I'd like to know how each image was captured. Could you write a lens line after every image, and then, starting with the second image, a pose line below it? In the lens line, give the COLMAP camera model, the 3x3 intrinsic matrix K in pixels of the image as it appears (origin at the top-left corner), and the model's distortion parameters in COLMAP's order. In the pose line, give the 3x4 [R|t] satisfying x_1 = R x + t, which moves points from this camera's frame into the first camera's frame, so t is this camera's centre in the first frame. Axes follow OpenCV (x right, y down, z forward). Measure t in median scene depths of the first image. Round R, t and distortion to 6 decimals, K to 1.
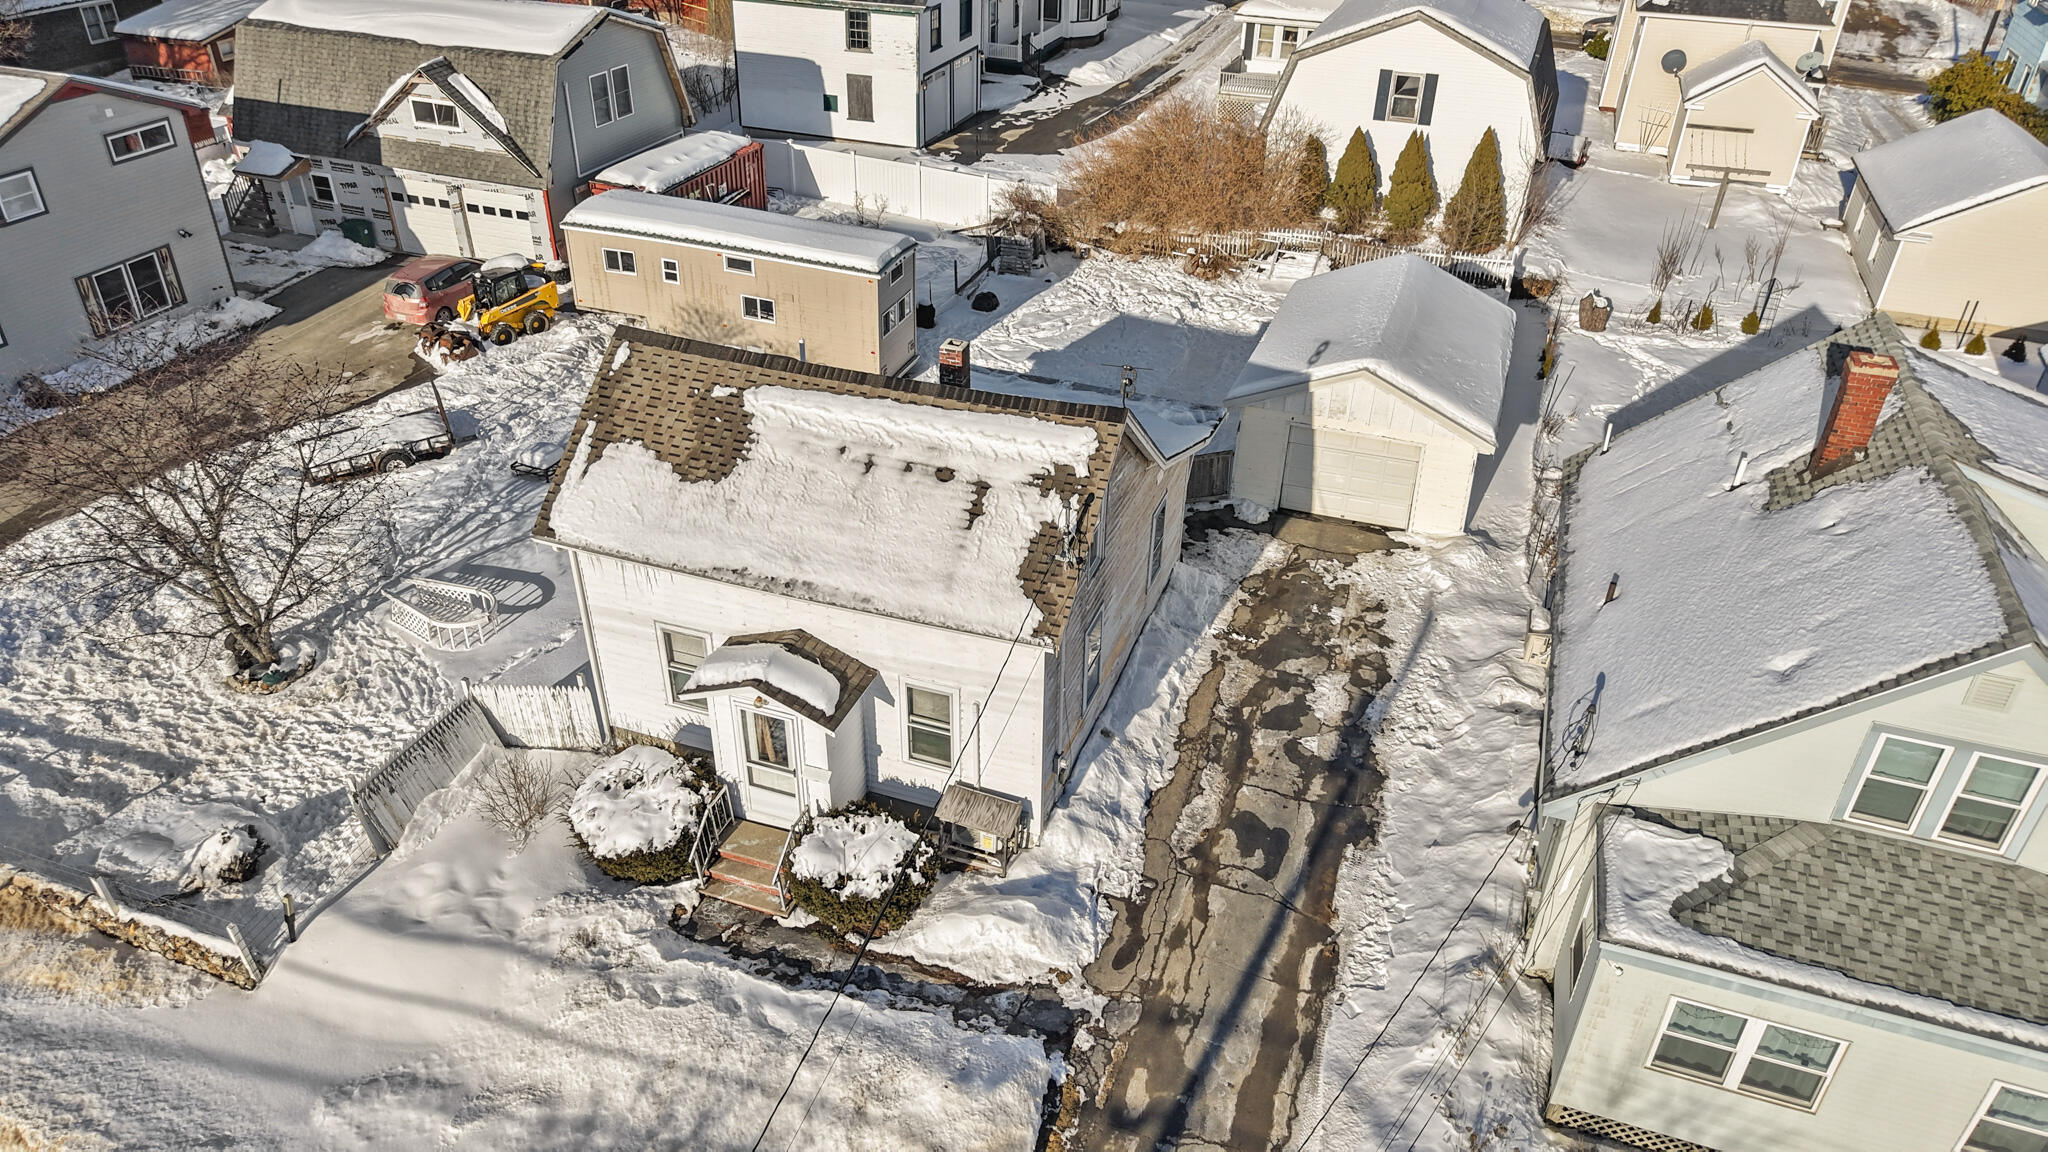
lens RADIAL K [[1390.4, 0, 1024.0], [0, 1390.4, 576.0], [0, 0, 1]] dist [0.025014, -0.001808]
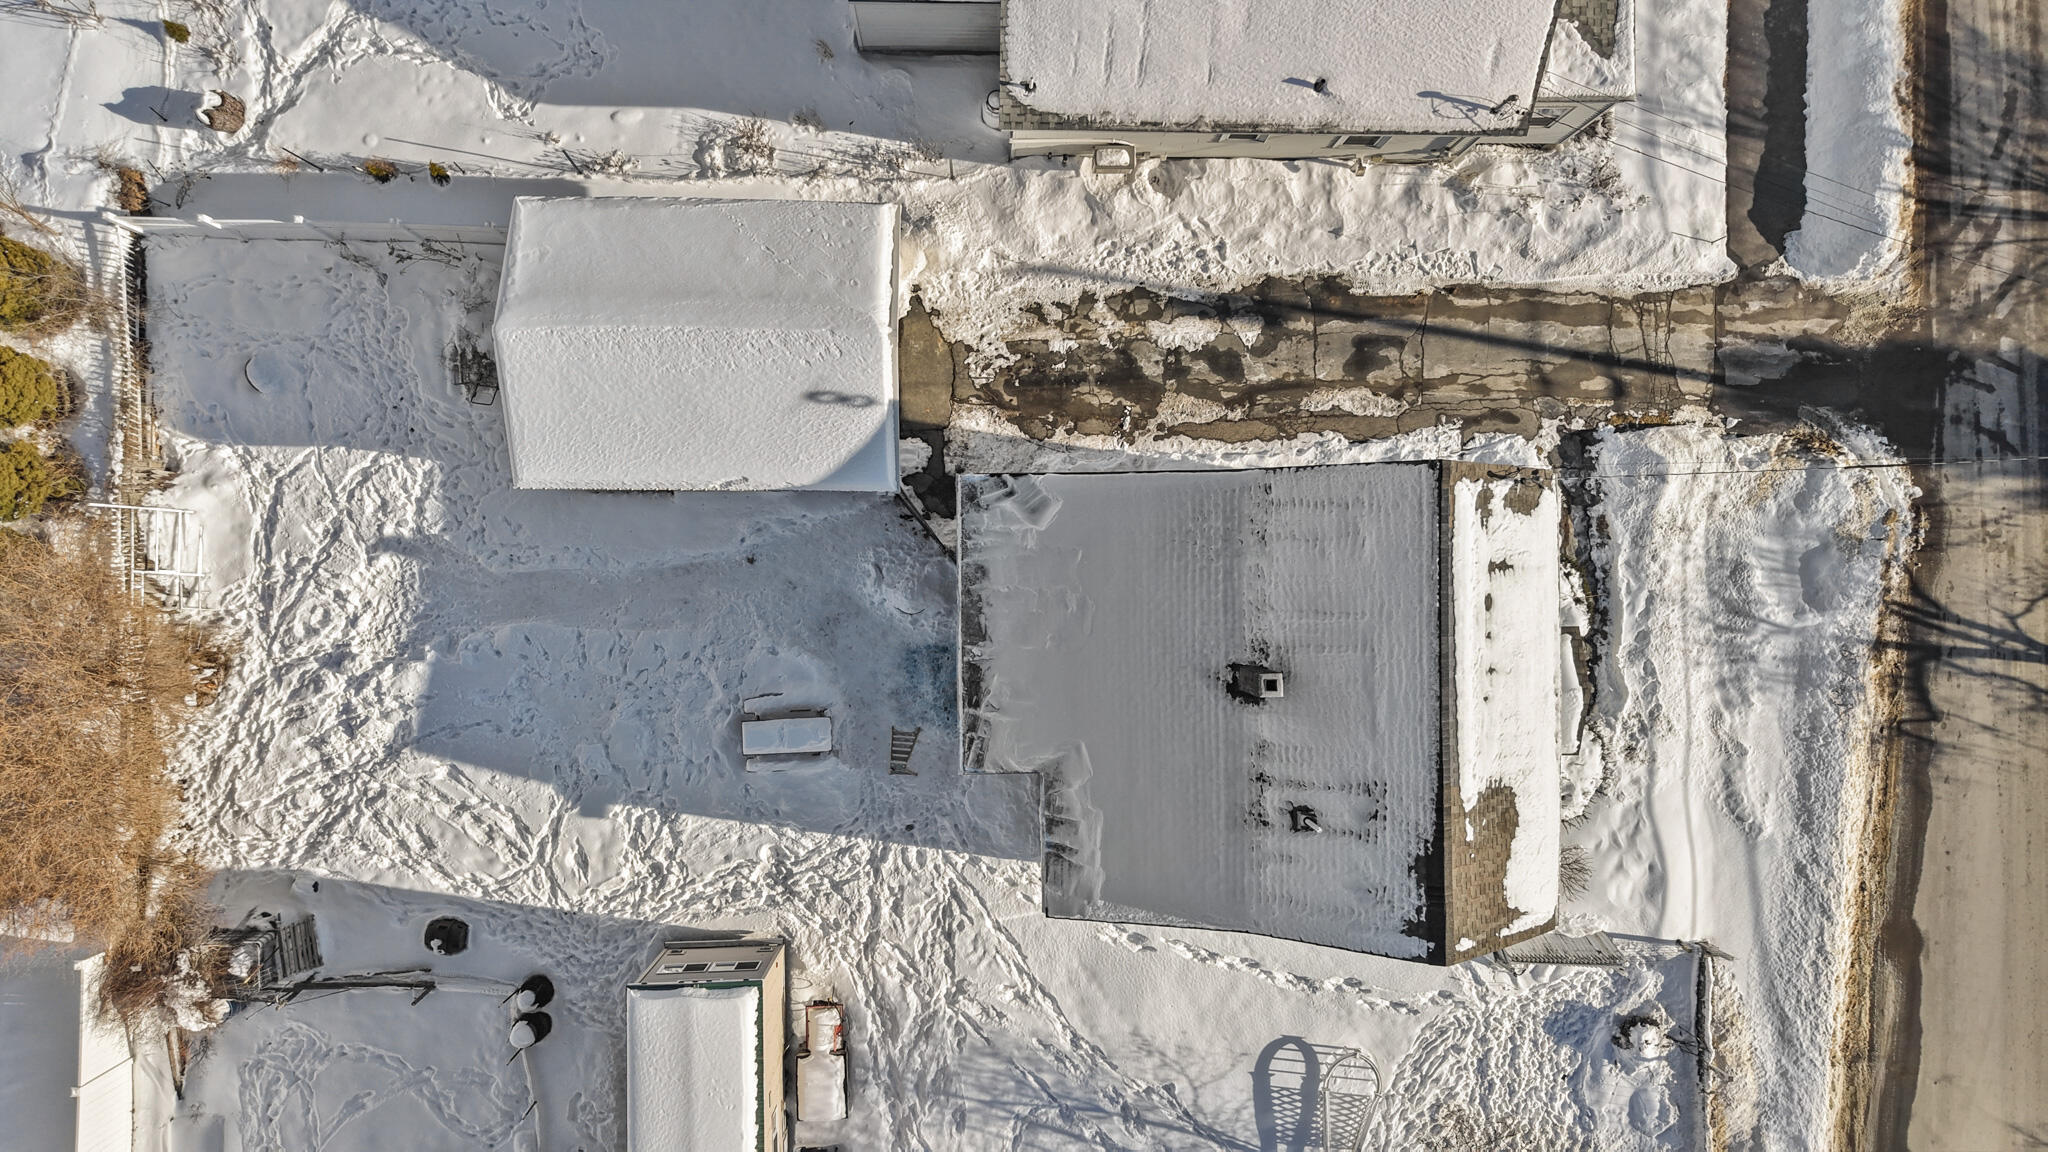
lens RADIAL K [[1390.4, 0, 1024.0], [0, 1390.4, 576.0], [0, 0, 1]] dist [0.025014, -0.001808]
pose [[-0.337082, -0.941019, -0.029316, 0.125250], [0.461316, -0.192232, 0.866161, -1.240304], [-0.820709, 0.278443, 0.498905, 0.687492]]
